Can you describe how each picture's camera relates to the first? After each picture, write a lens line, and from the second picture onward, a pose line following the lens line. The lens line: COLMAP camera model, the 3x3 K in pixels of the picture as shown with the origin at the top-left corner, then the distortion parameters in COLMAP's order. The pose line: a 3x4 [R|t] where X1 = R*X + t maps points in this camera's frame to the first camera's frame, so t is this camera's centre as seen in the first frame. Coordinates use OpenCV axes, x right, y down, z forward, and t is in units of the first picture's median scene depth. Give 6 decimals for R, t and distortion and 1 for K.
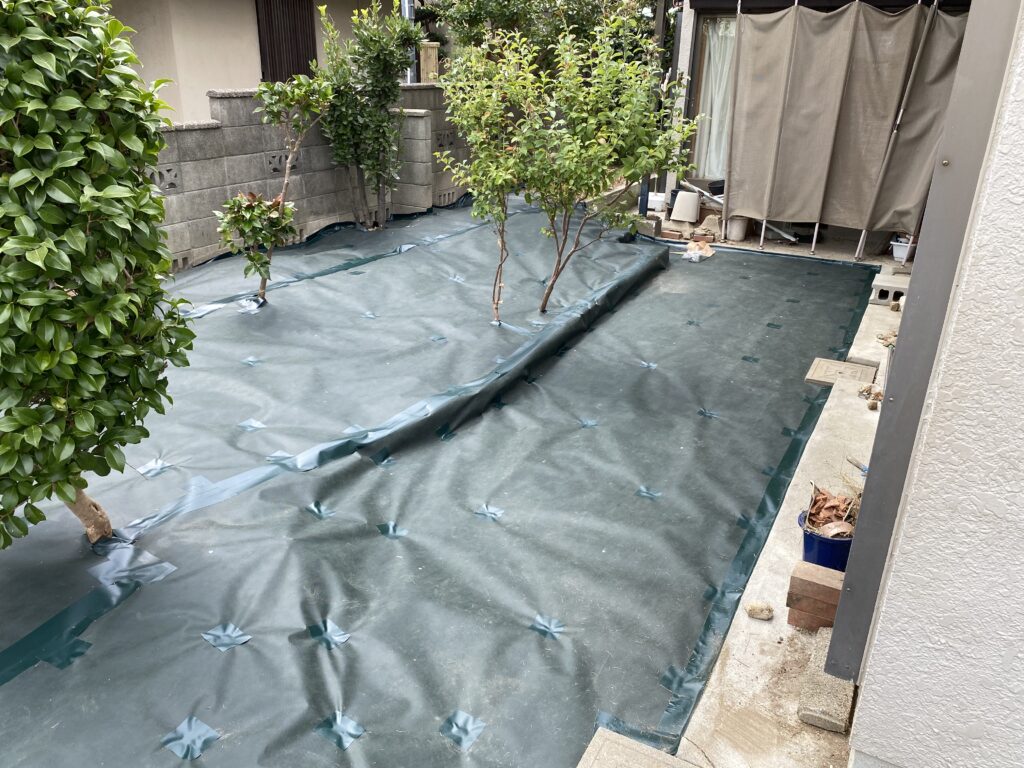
lens RADIAL K [[777.6, 0, 507.8], [0, 777.6, 381.6], [0, 0, 1]] dist [-0.002767, -0.002585]
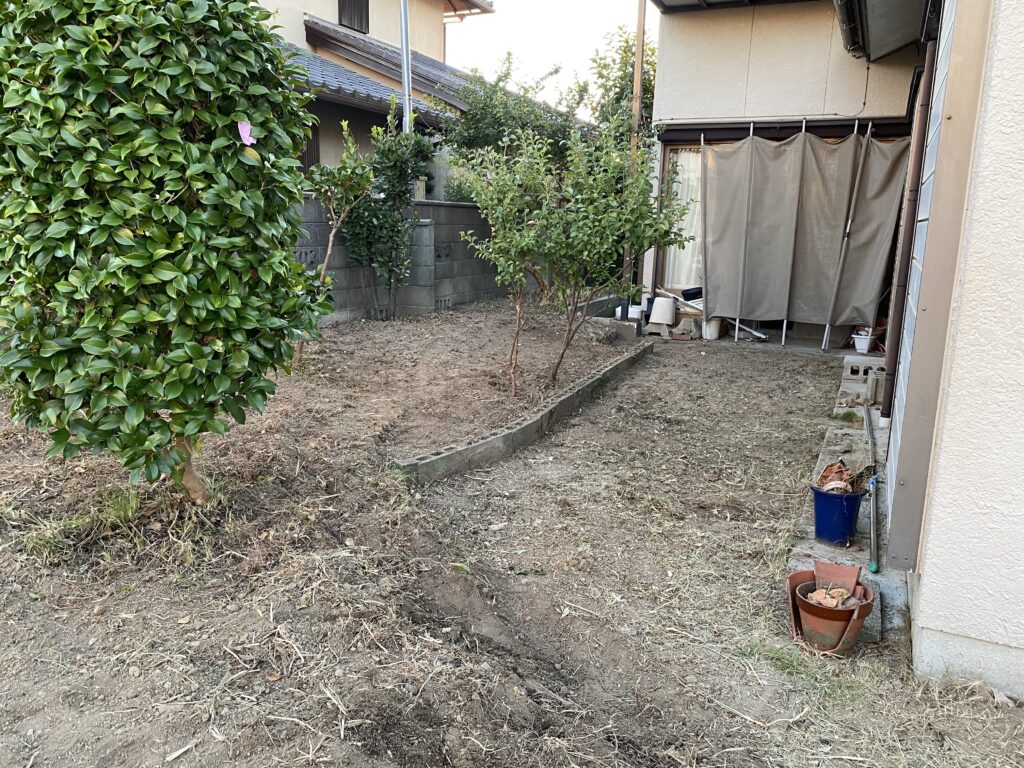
lens RADIAL K [[777.6, 0, 514.2], [0, 777.6, 385.3], [0, 0, 1]] dist [-0.002767, -0.002585]
pose [[0.997877, -0.010798, 0.064223, -0.058158], [0.022426, 0.982819, -0.183206, 0.083597], [-0.061142, 0.184257, 0.980974, -0.039795]]
